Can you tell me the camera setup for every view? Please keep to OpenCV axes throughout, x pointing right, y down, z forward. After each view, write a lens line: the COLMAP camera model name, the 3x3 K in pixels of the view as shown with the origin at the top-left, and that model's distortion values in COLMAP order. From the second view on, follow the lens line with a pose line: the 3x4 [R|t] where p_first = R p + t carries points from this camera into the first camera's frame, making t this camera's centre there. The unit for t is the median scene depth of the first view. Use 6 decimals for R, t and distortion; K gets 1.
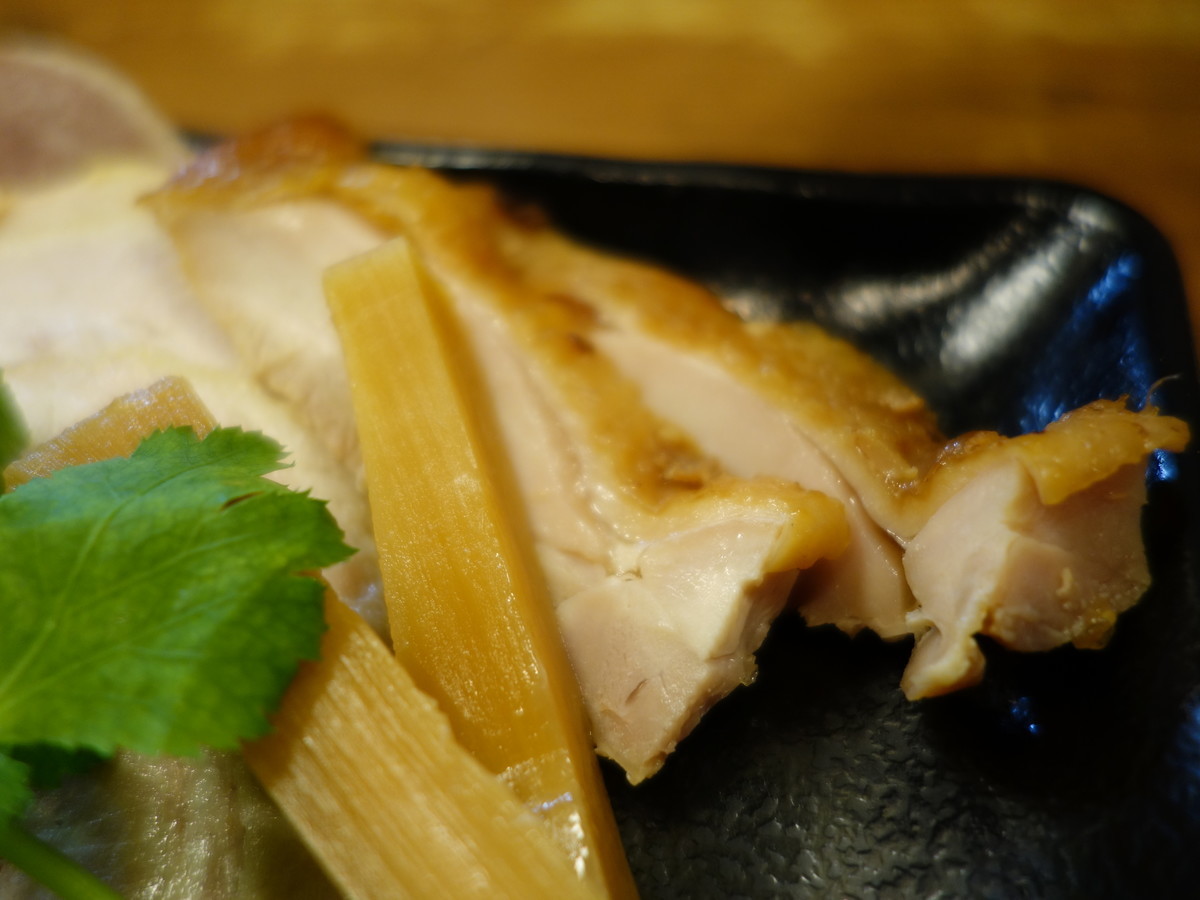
lens RADIAL K [[956.3, 0, 582.3], [0, 956.3, 450.4], [0, 0, 1]] dist [0.033930, 0.002704]
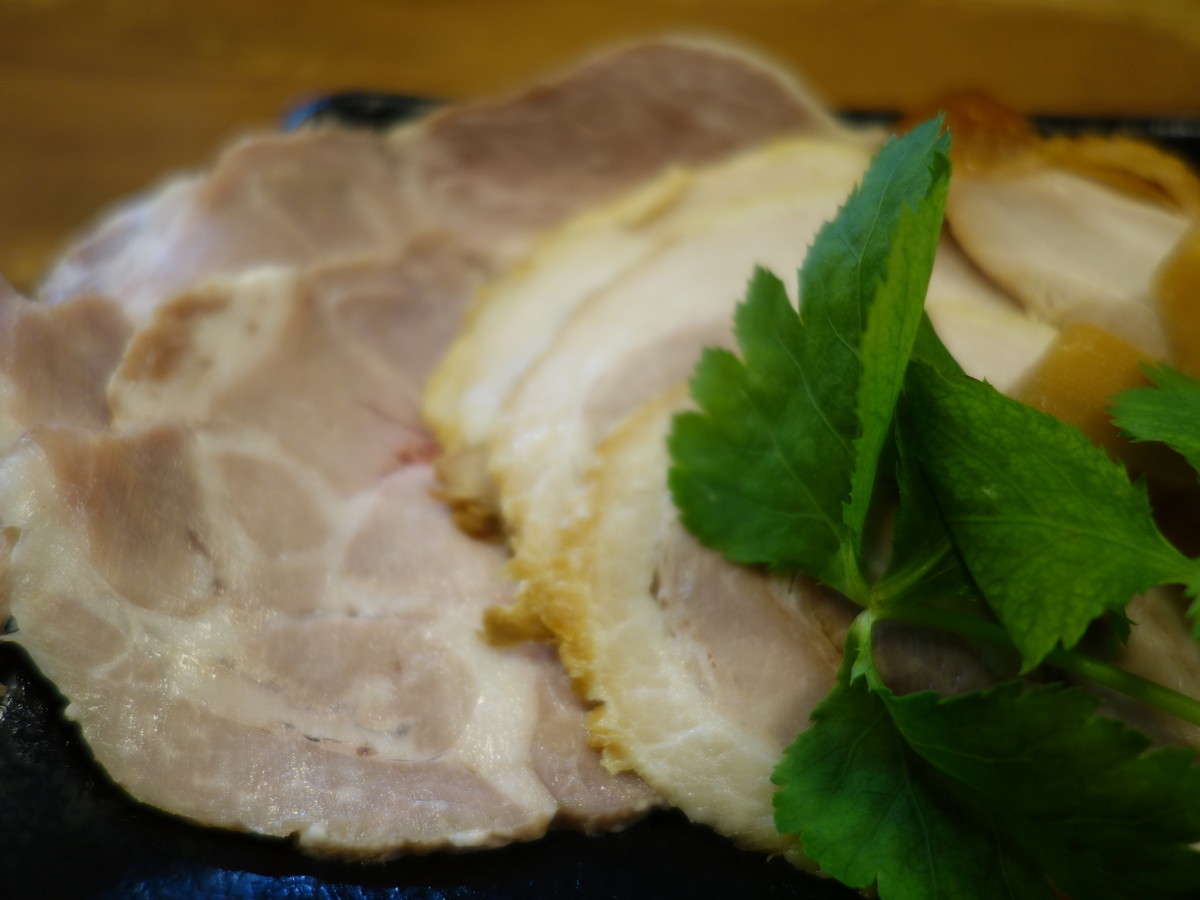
lens RADIAL K [[956.3, 0, 582.3], [0, 956.3, 450.4], [0, 0, 1]] dist [0.033930, 0.002704]
pose [[0.989726, -0.051090, 0.133536, -1.362136], [0.044287, 0.997589, 0.053426, -0.009389], [-0.135943, -0.046963, 0.989603, -0.130440]]
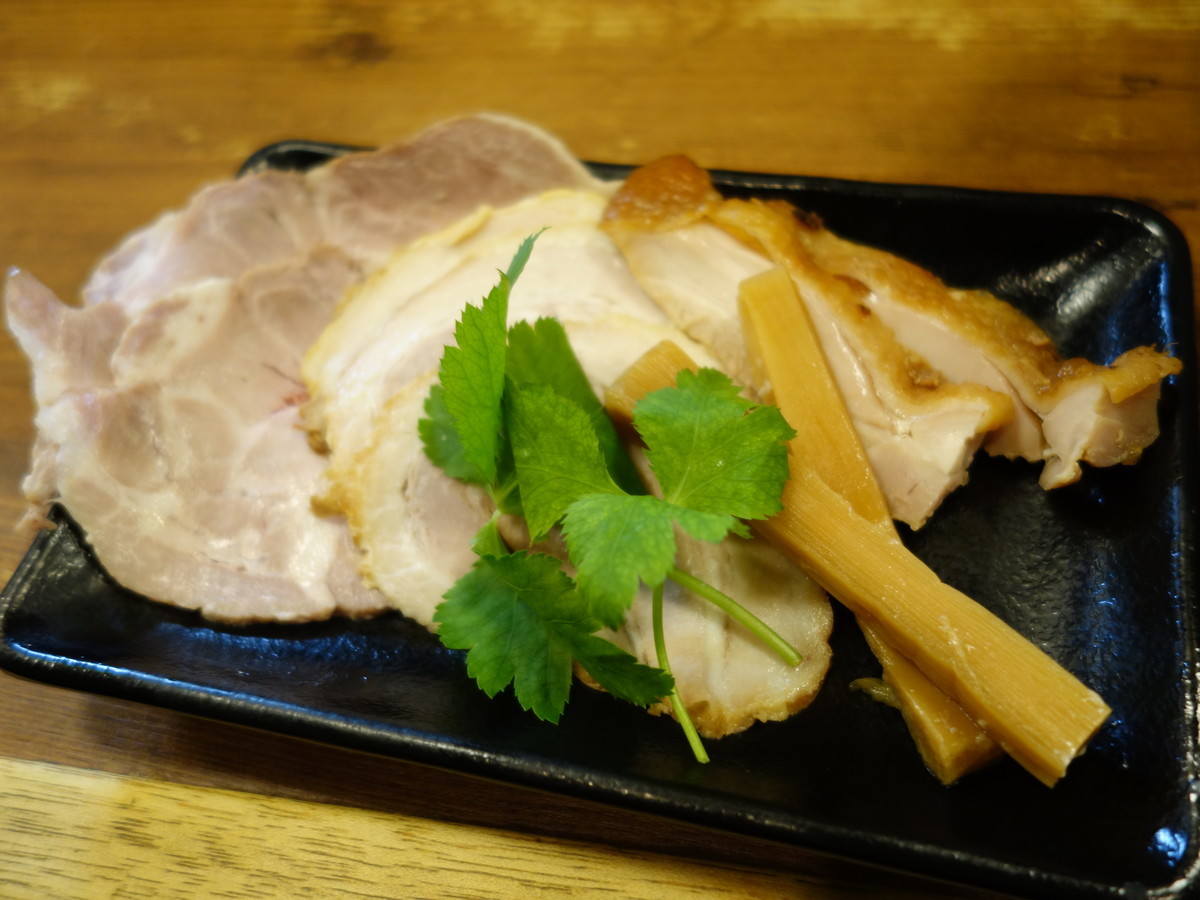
lens RADIAL K [[989.5, 0, 599.4], [0, 989.5, 419.5], [0, 0, 1]] dist [0.042644, -0.004952]
pose [[0.999541, -0.027908, -0.011757, -0.605720], [0.029508, 0.984842, 0.170923, -0.298411], [0.006808, -0.171191, 0.985214, -1.149978]]
